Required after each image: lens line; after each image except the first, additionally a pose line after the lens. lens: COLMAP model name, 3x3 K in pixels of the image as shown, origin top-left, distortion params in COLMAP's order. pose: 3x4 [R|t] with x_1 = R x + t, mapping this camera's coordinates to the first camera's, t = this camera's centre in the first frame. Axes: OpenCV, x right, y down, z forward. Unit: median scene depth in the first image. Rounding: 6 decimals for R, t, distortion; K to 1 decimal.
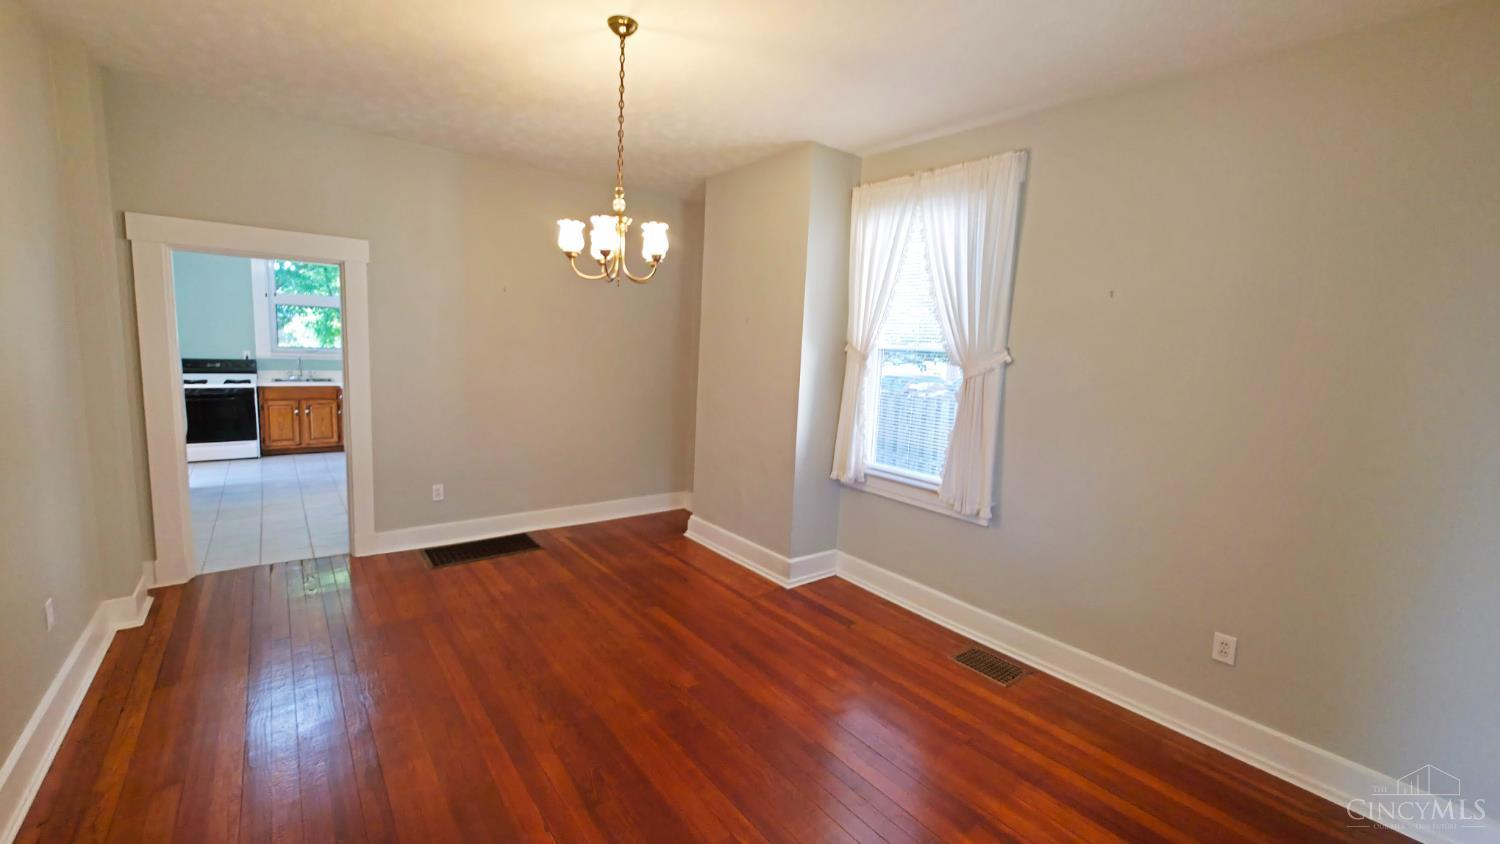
lens RADIAL K [[596.3, 0, 743.8], [0, 596.3, 411.9], [0, 0, 1]] dist [-0.000672, 0.000089]
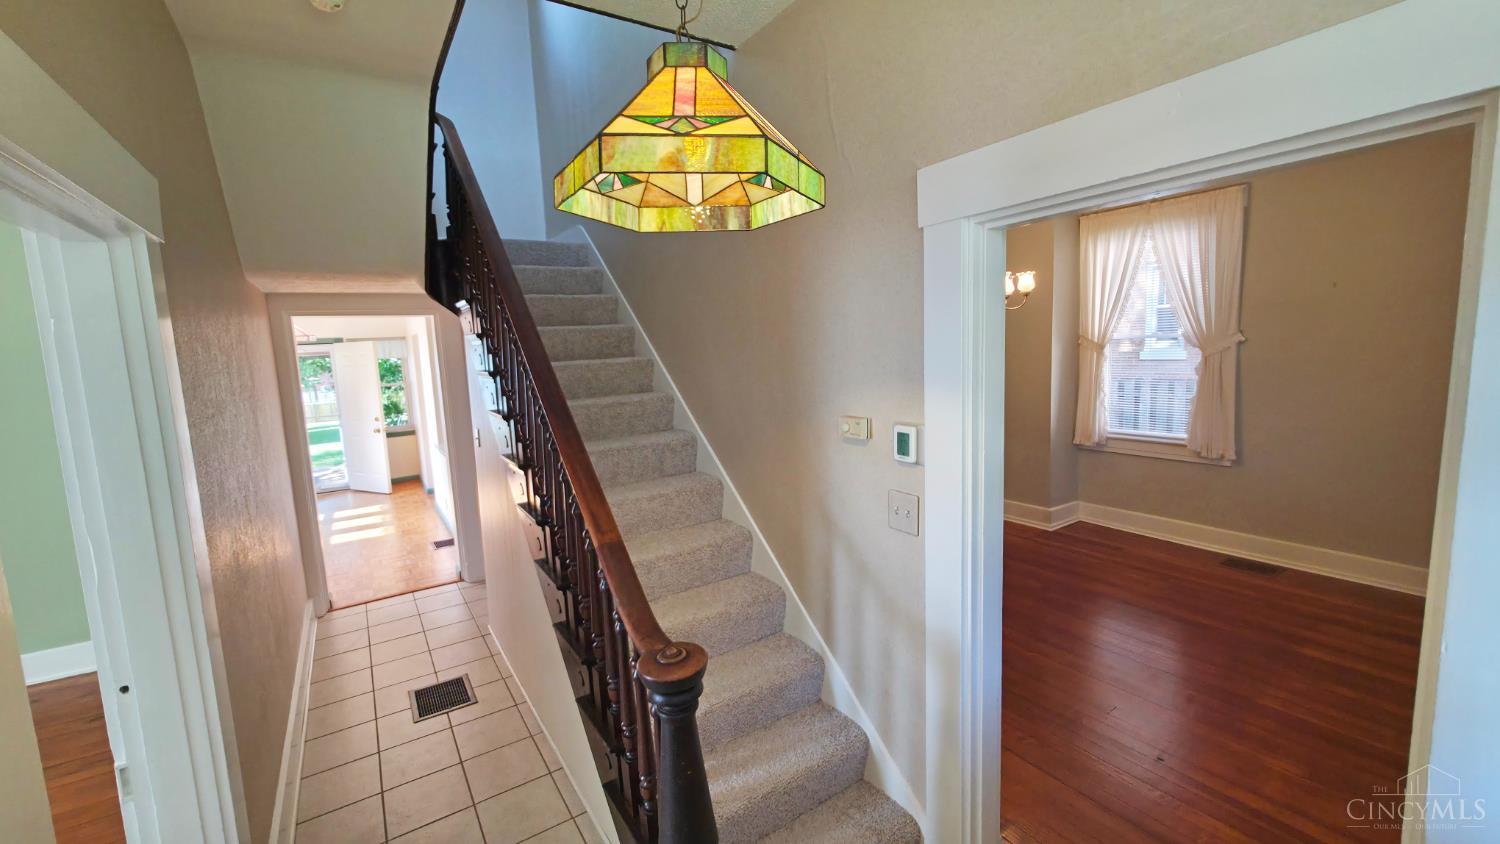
lens RADIAL K [[596.3, 0, 743.8], [0, 596.3, 411.9], [0, 0, 1]] dist [-0.000672, 0.000089]
pose [[0.993228, -0.081671, -0.082628, -0.539232], [0.081477, 0.996659, -0.005726, -0.008294], [0.082820, -0.001045, 0.996564, -0.400323]]
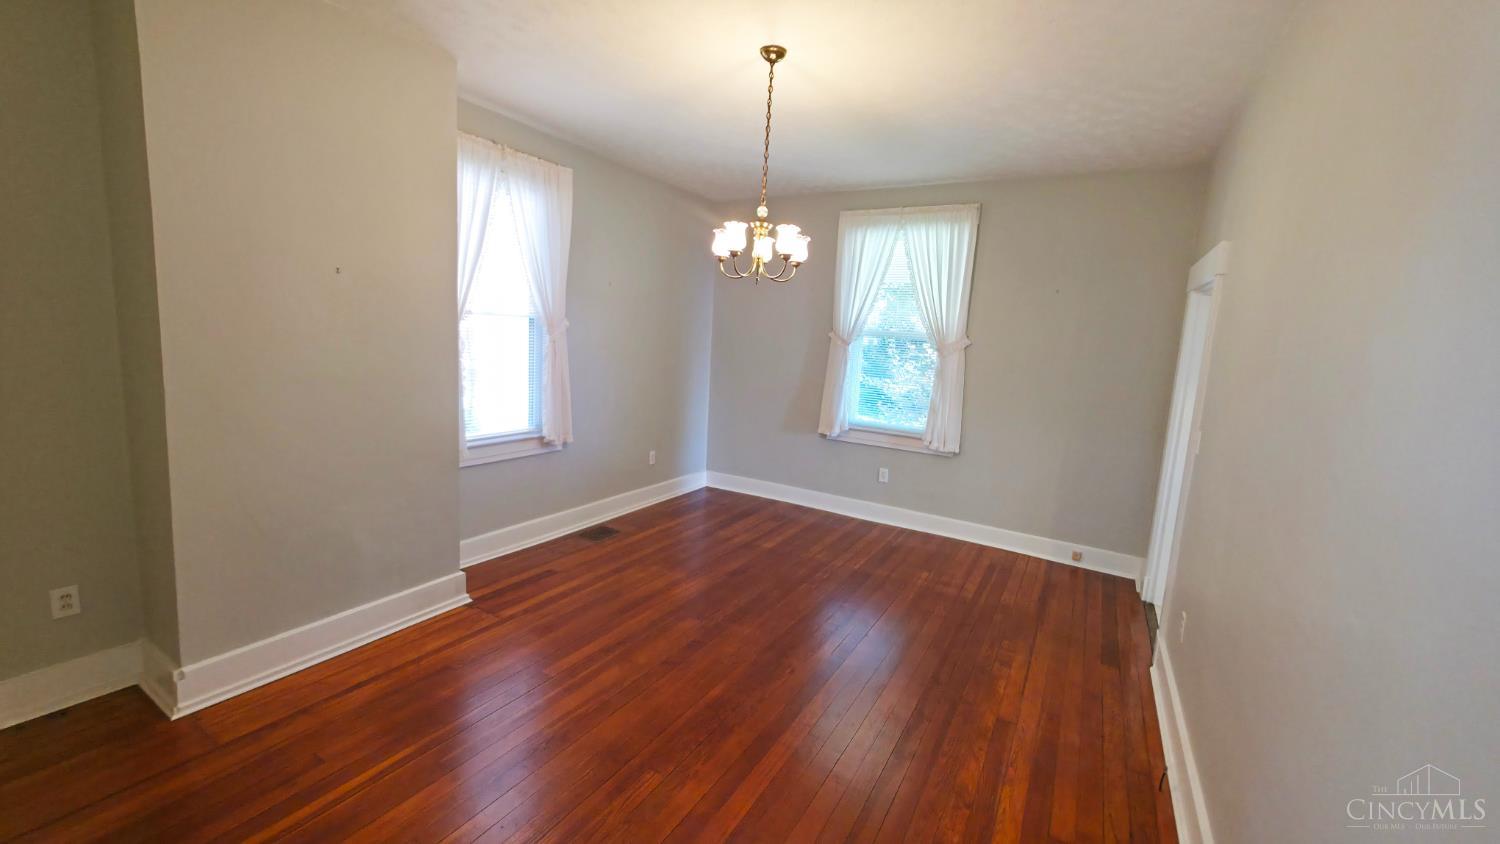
lens RADIAL K [[596.3, 0, 743.8], [0, 596.3, 411.9], [0, 0, 1]] dist [-0.000672, 0.000089]
pose [[-0.355863, -0.190545, 0.914906, -0.937166], [0.034966, 0.975593, 0.216785, -0.164695], [-0.933884, 0.109136, -0.340515, 1.056279]]
